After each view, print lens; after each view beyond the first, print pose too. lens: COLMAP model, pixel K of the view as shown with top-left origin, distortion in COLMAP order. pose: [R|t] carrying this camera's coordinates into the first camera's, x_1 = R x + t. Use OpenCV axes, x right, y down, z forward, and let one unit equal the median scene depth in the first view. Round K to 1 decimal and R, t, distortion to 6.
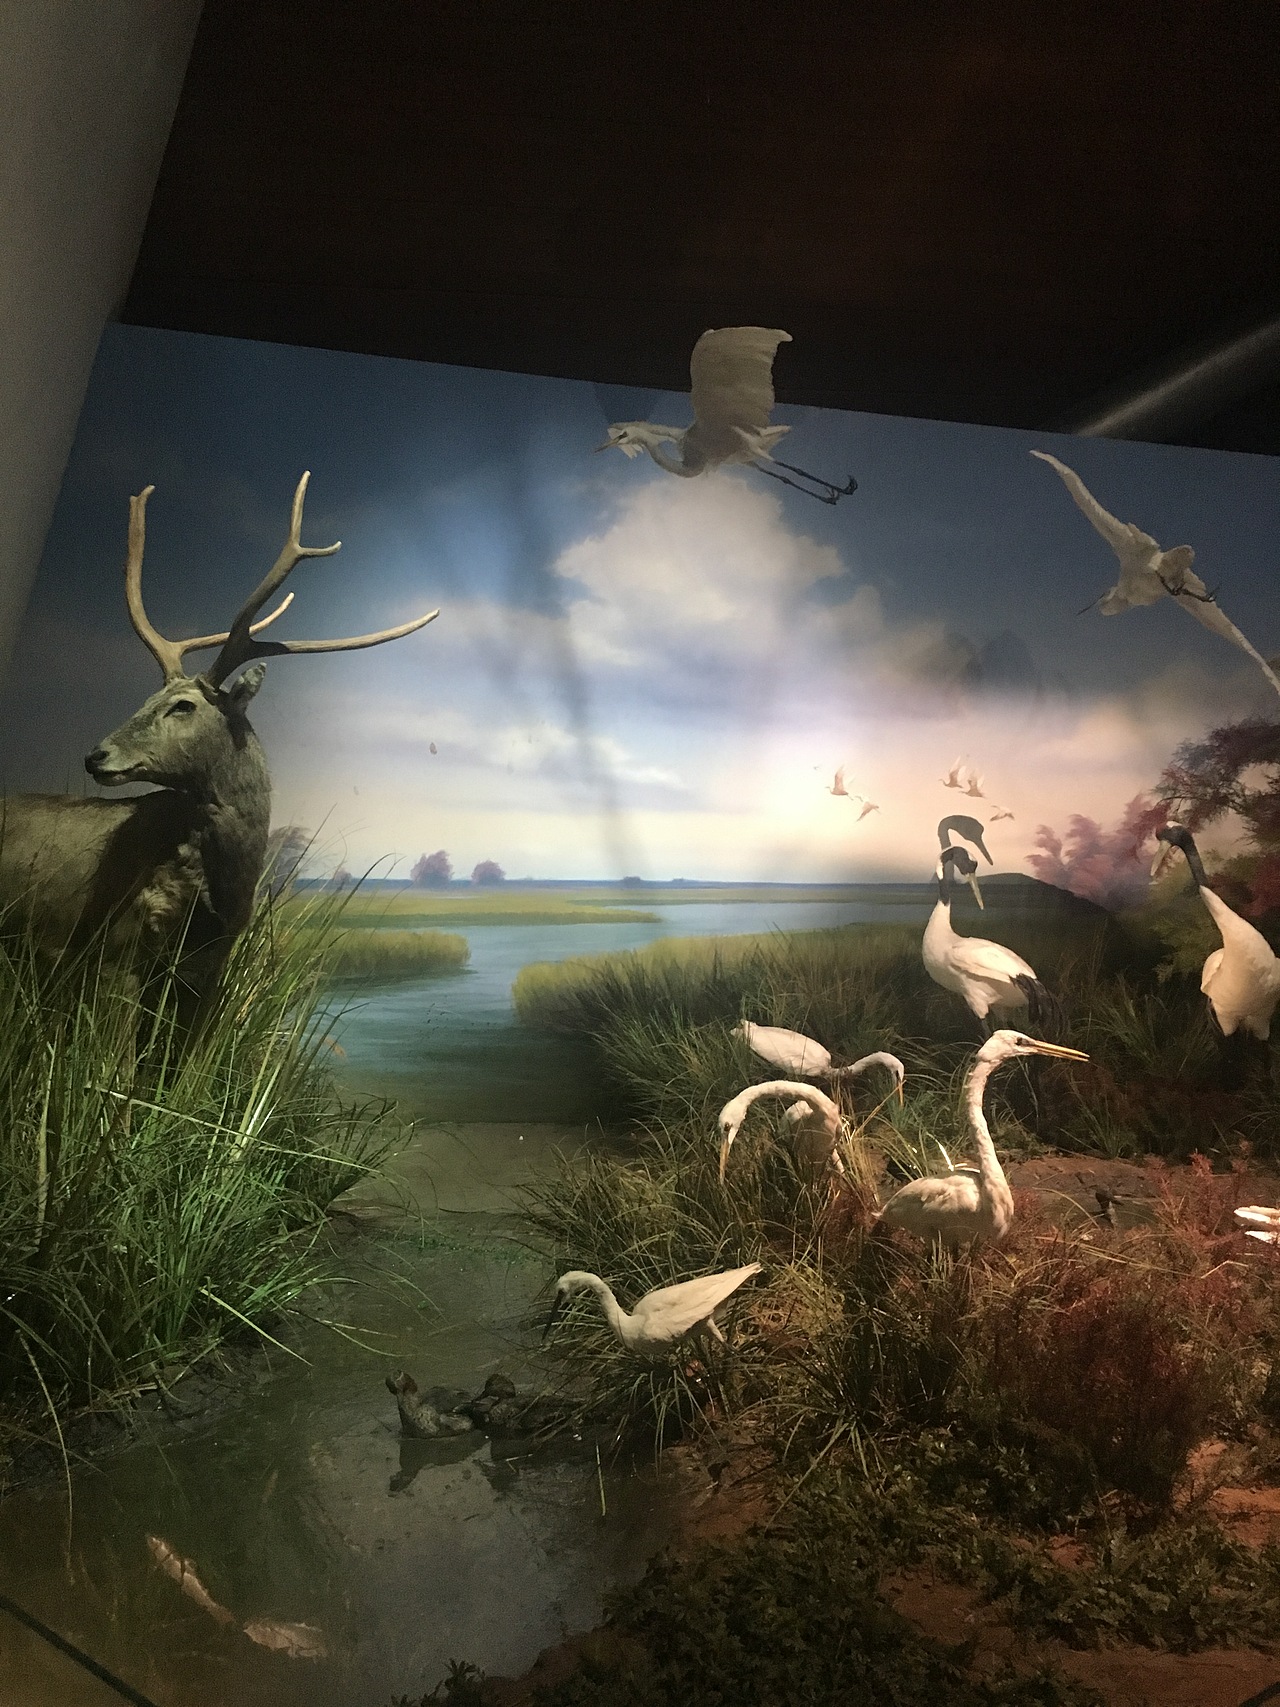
lens RADIAL K [[1479.2, 0, 640.0], [0, 1479.2, 853.5], [0, 0, 1]] dist [0.080239, -0.104667]
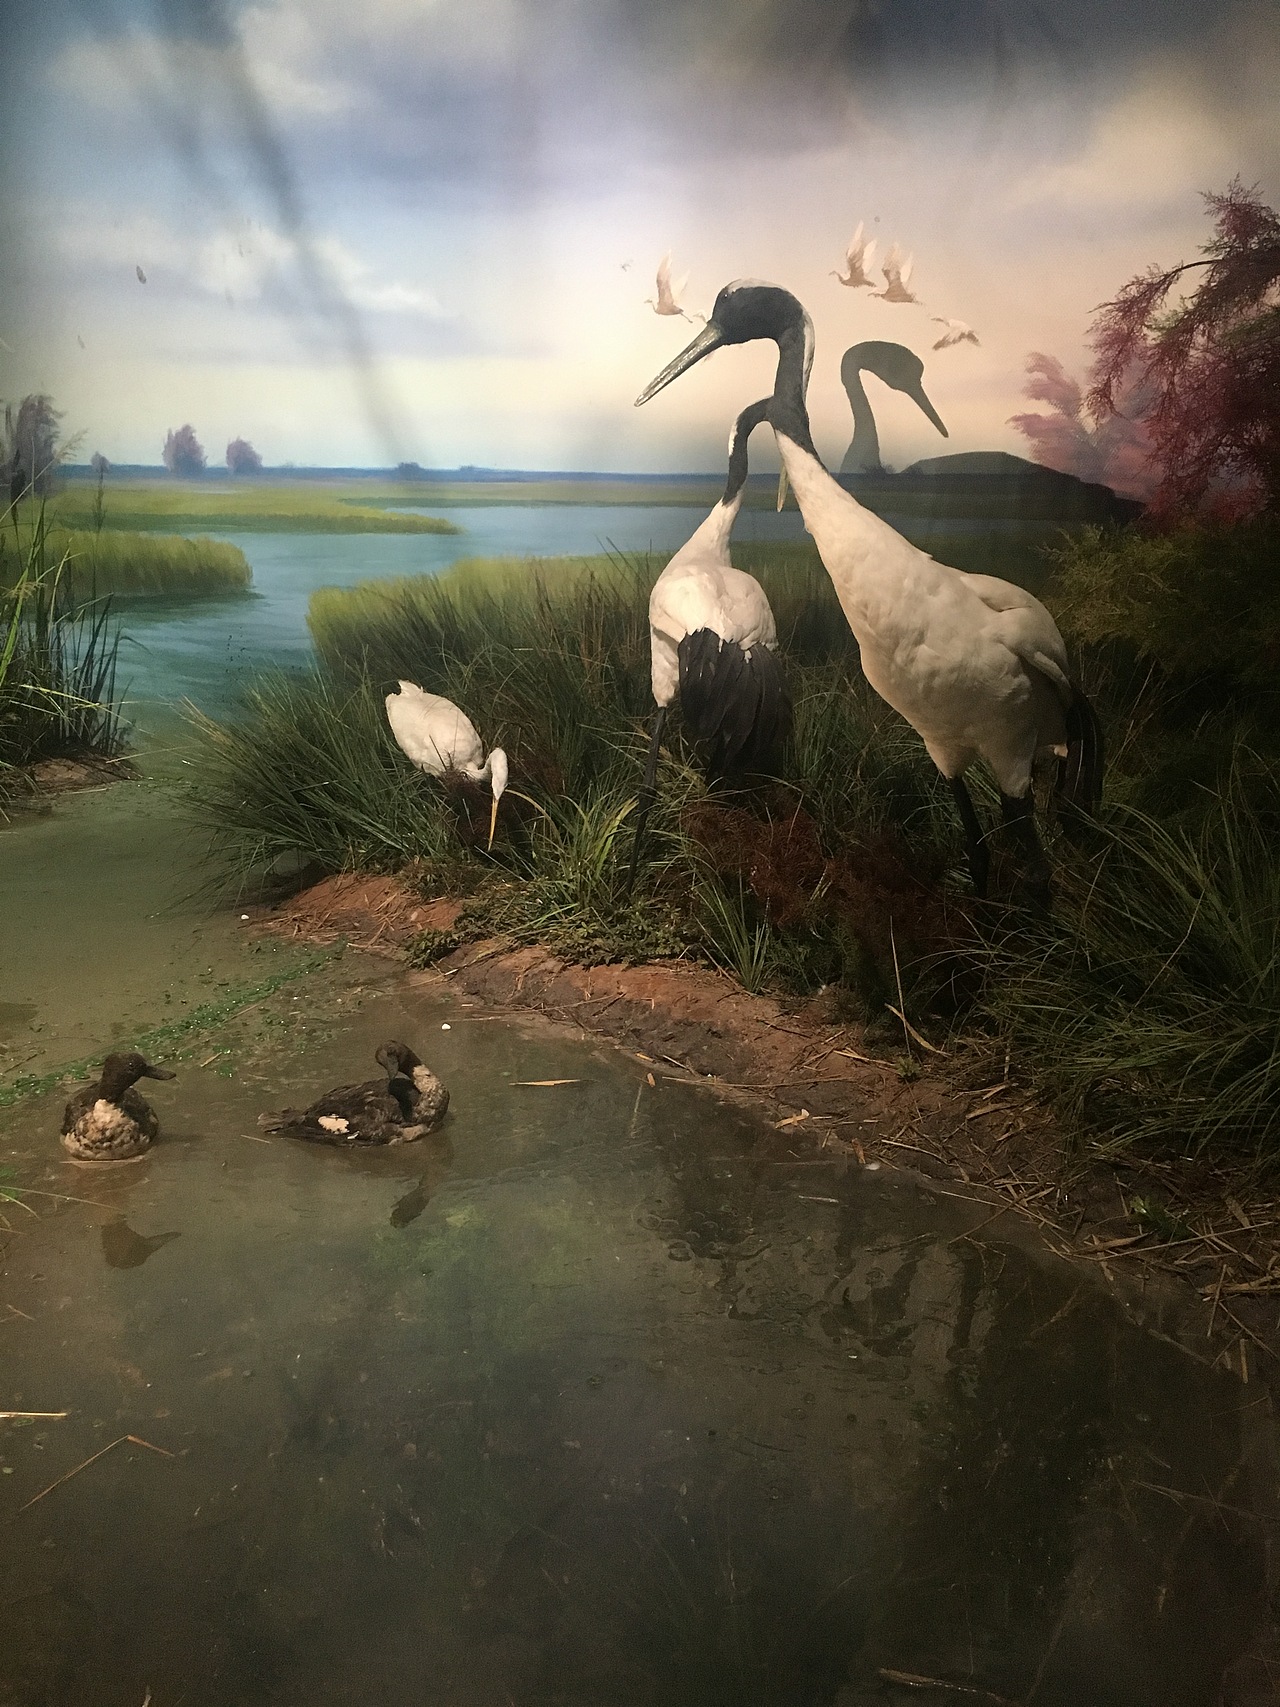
lens RADIAL K [[1479.2, 0, 640.0], [0, 1479.2, 853.5], [0, 0, 1]] dist [0.080239, -0.104667]
pose [[0.818133, 0.137437, -0.558363, 0.484093], [-0.005775, 0.972932, 0.231018, 0.031571], [0.575000, -0.185779, 0.796781, 0.485935]]
